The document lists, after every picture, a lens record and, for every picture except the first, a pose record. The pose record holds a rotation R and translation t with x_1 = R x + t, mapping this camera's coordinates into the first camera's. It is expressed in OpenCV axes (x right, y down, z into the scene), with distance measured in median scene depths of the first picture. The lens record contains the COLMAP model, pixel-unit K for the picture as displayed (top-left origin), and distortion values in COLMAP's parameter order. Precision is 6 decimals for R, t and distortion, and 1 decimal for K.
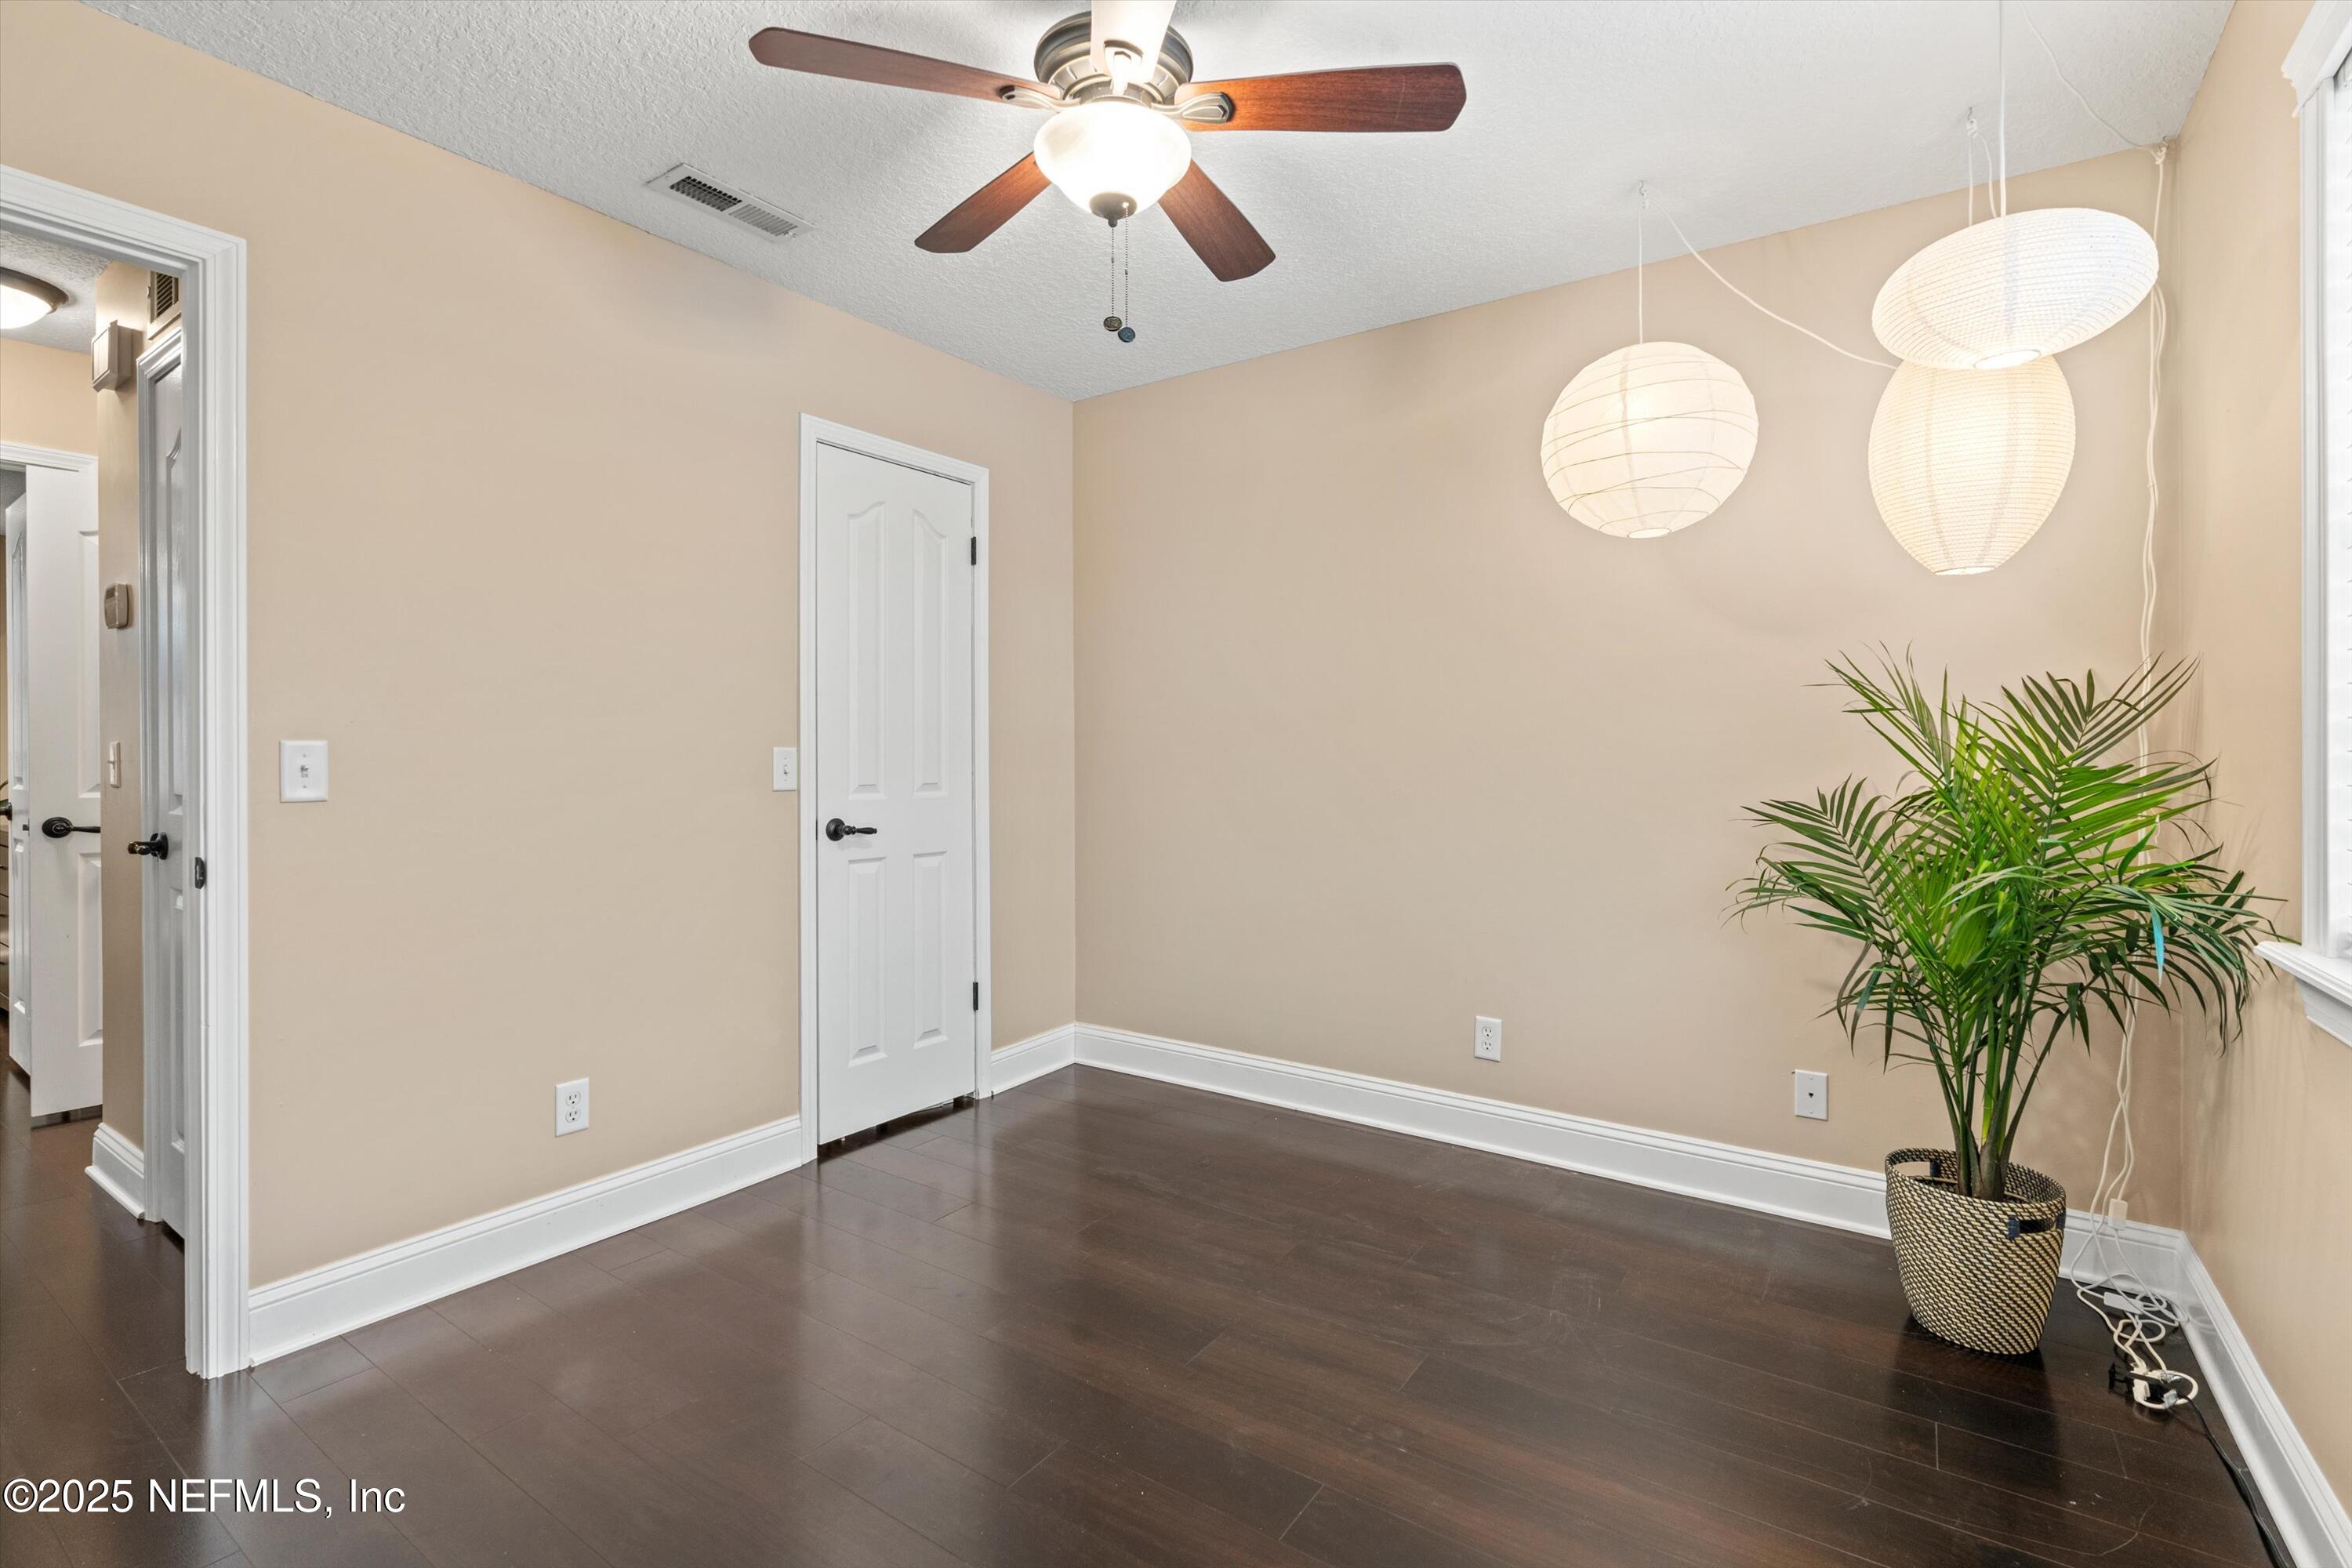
lens RADIAL K [[1072.6, 0, 1155.9], [0, 1072.6, 764.2], [0, 0, 1]] dist [-0.003266, -0.000232]
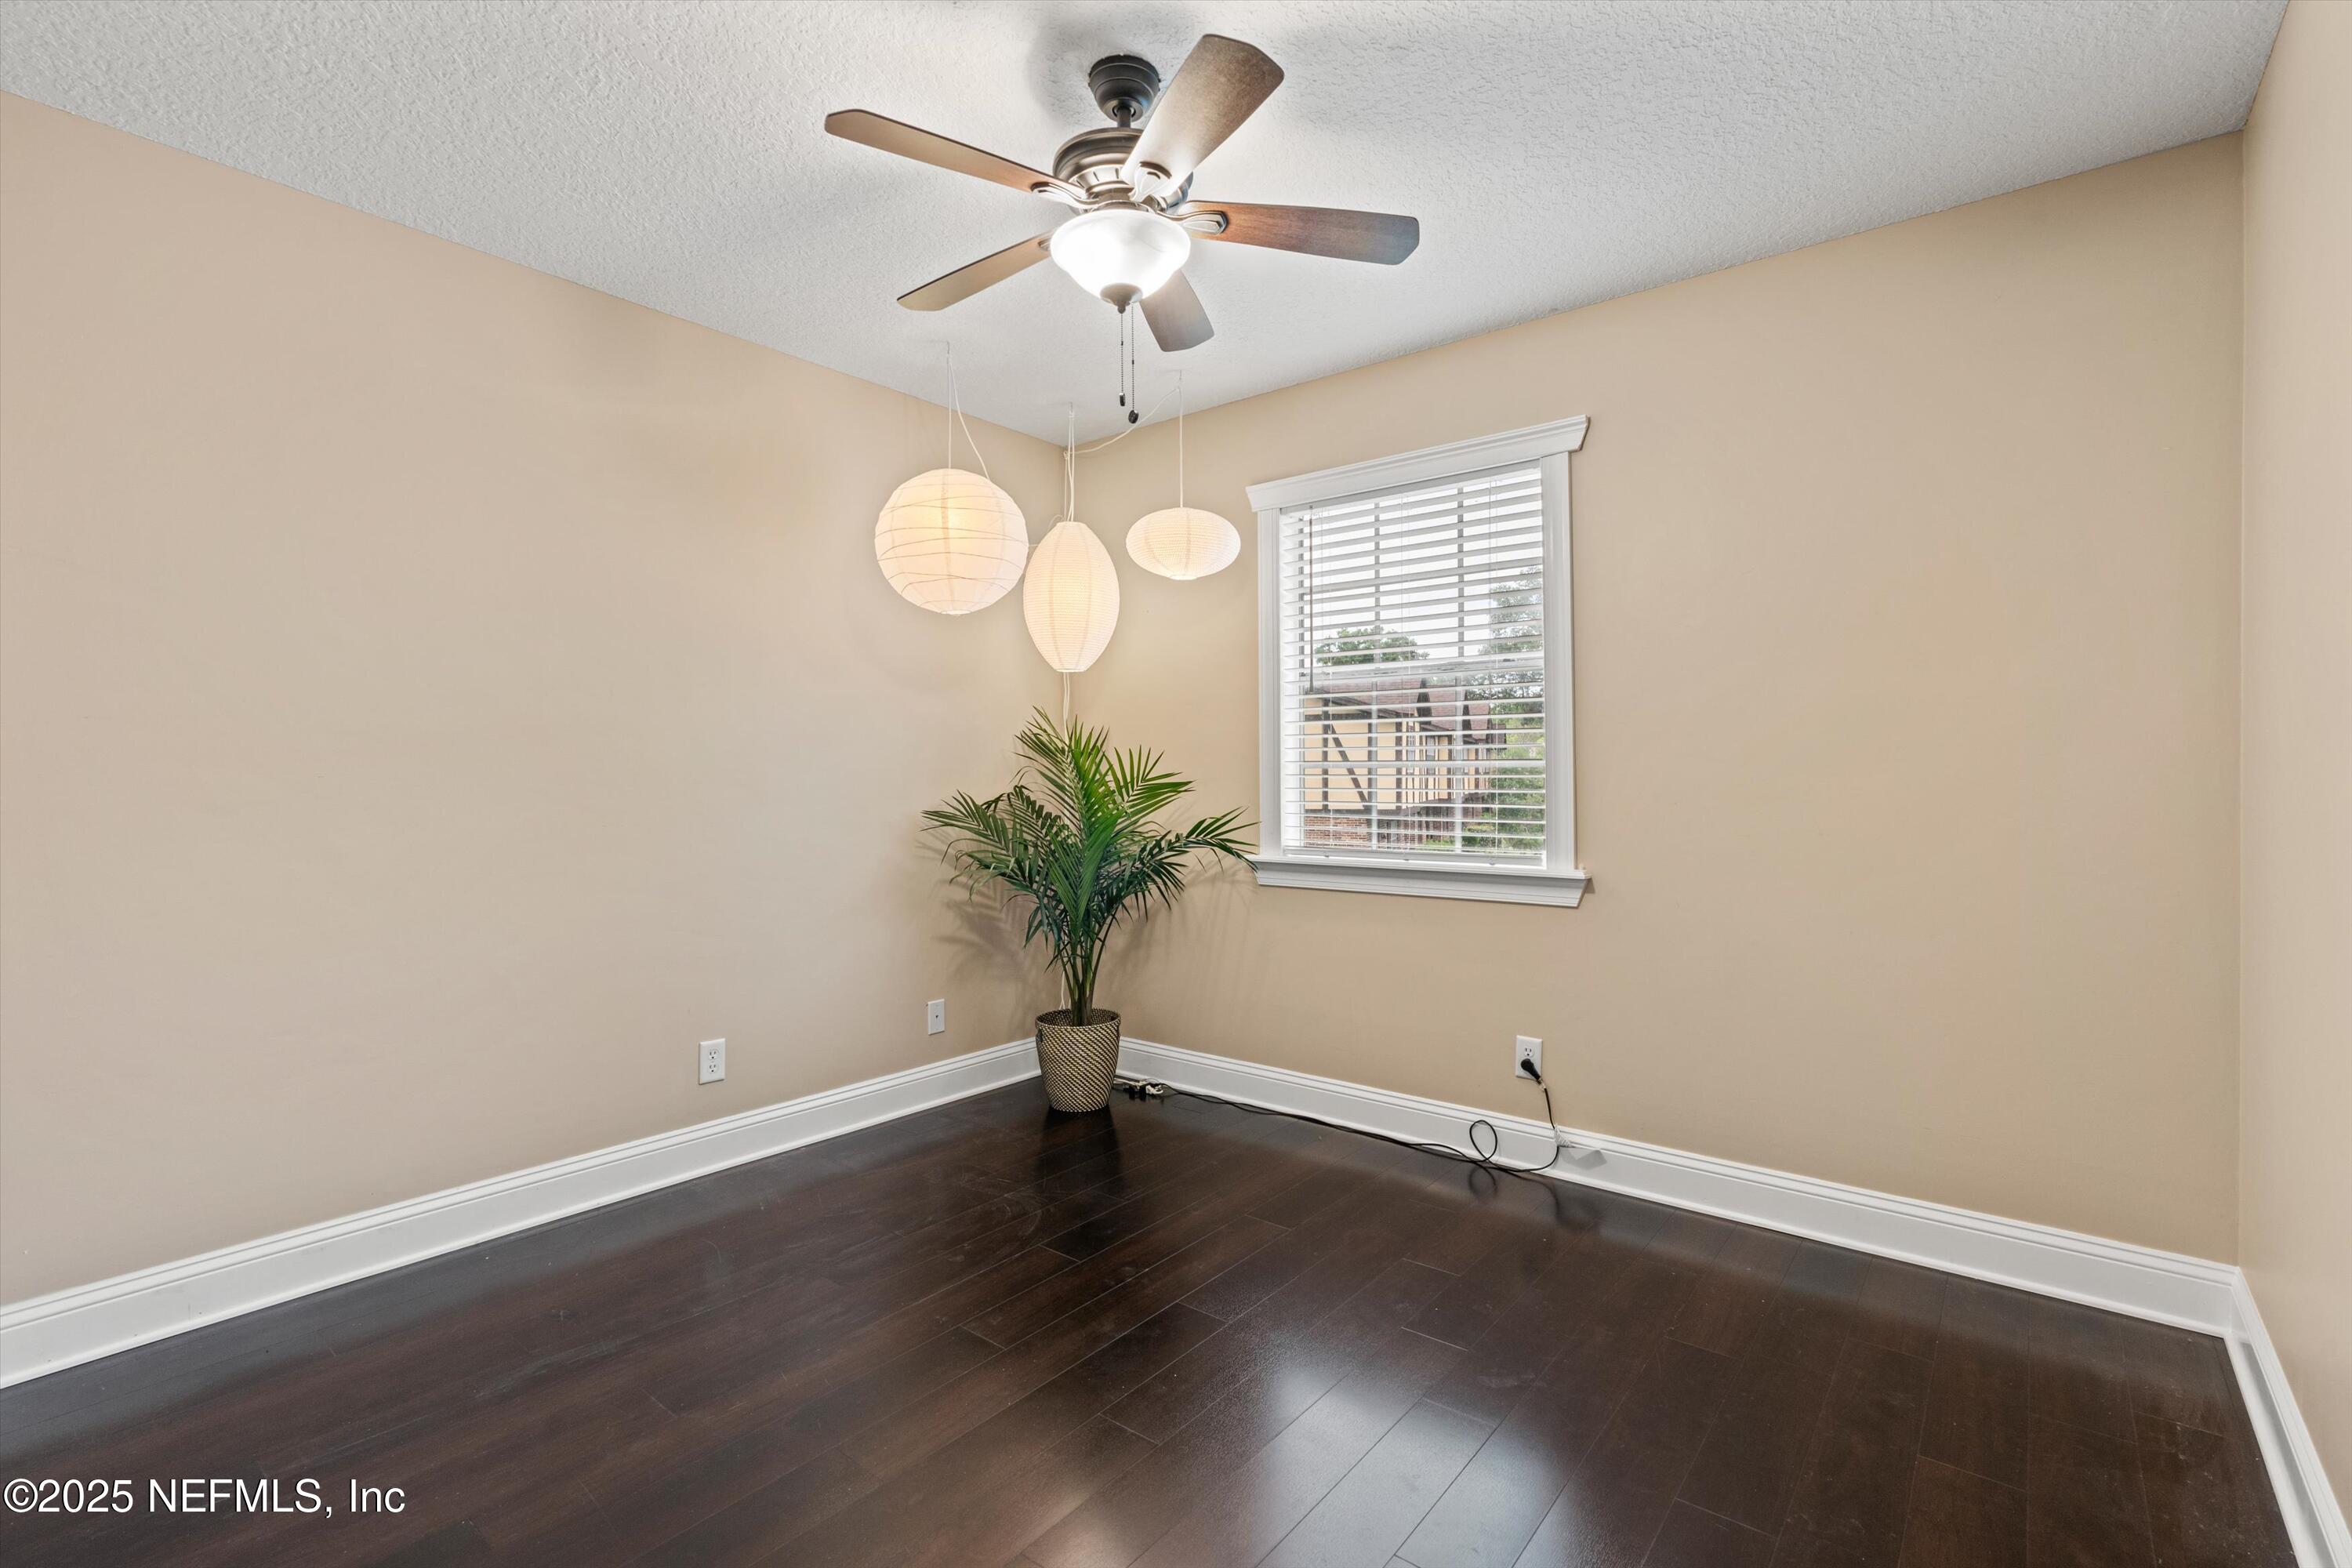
lens RADIAL K [[1072.6, 0, 1157.6], [0, 1072.6, 778.6], [0, 0, 1]] dist [-0.003266, -0.000232]
pose [[0.081672, -0.002165, 0.996657, -0.842889], [0.024754, 0.999694, 0.000144, -0.001852], [-0.996352, 0.024660, 0.081701, 0.620915]]
